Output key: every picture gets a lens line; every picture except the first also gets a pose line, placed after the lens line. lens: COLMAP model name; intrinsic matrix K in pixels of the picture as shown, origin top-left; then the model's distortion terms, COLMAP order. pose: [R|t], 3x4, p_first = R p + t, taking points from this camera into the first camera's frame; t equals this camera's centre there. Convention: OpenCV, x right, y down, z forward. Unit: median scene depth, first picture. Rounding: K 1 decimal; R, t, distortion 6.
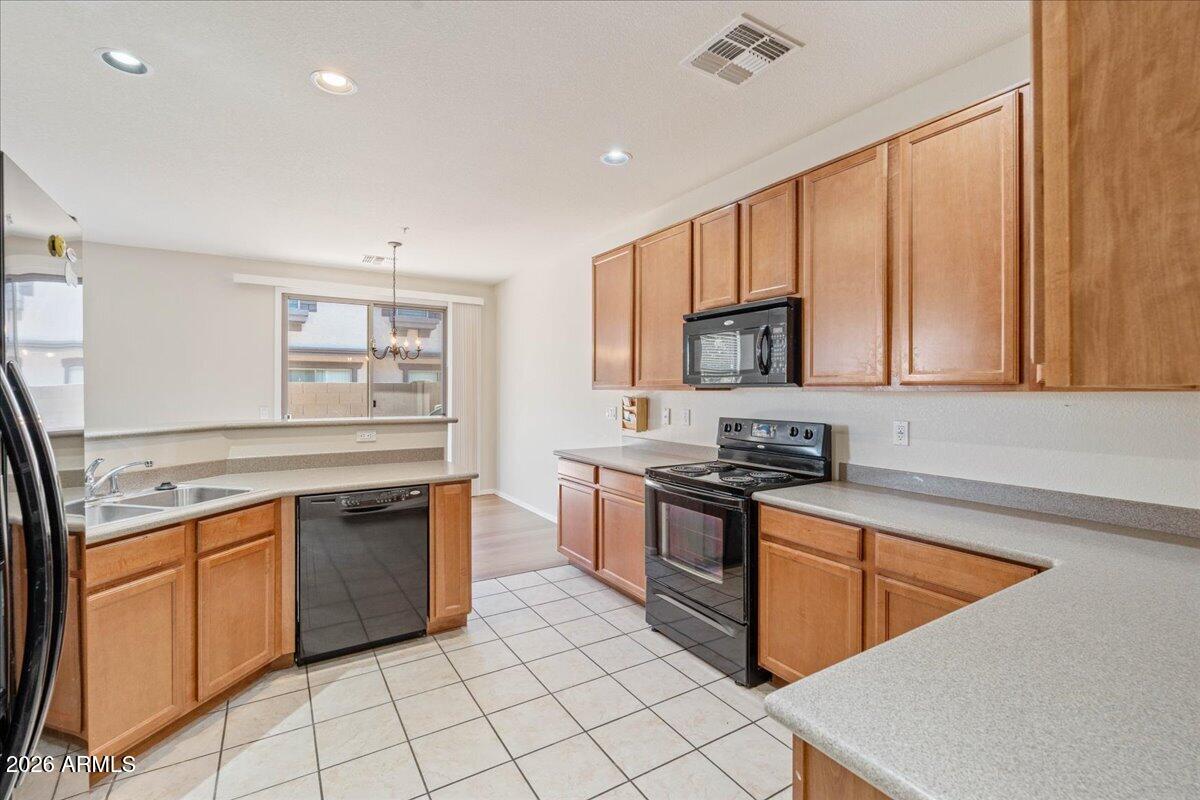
lens RADIAL K [[531.1, 0, 597.6], [0, 531.1, 389.3], [0, 0, 1]] dist [0.000231, 0.000761]
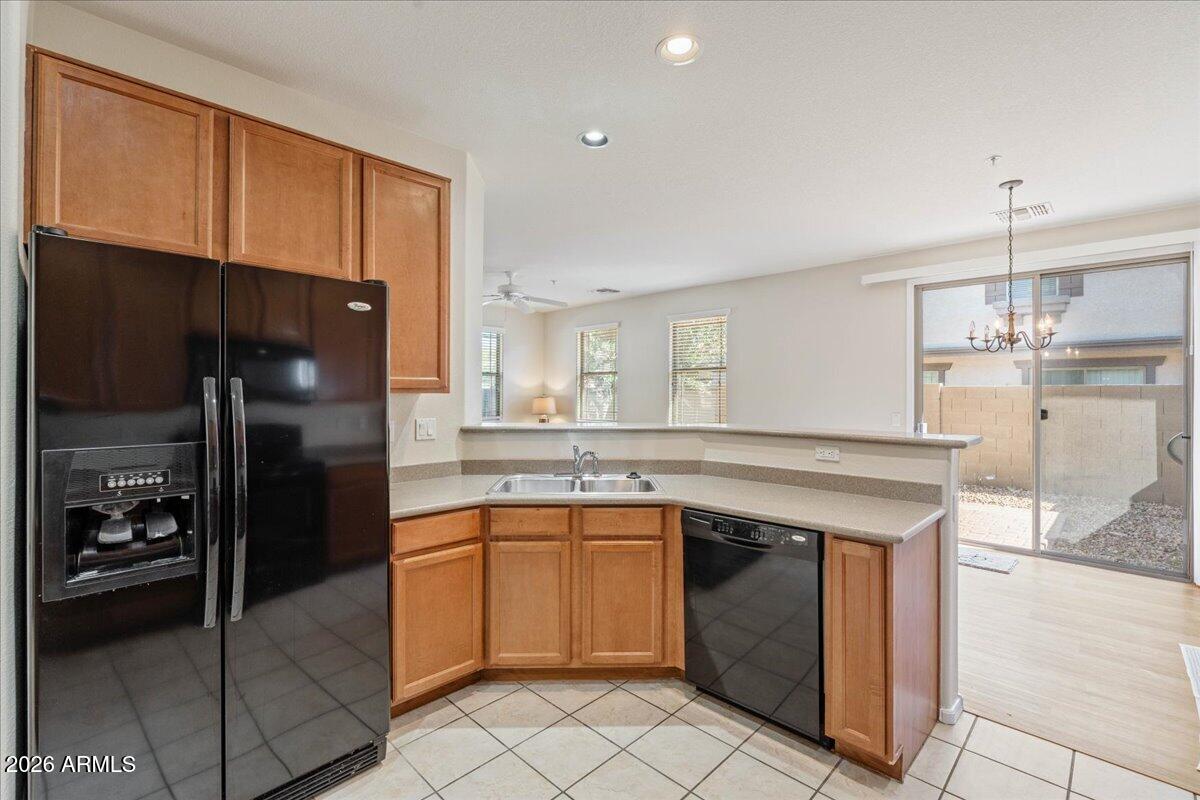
lens RADIAL K [[531.1, 0, 596.0], [0, 531.1, 392.2], [0, 0, 1]] dist [0.000231, 0.000761]
pose [[0.241879, -0.002964, -0.970302, 0.312566], [-0.000505, 0.999995, -0.003181, -0.000647], [0.970306, 0.001259, 0.241877, 0.611718]]
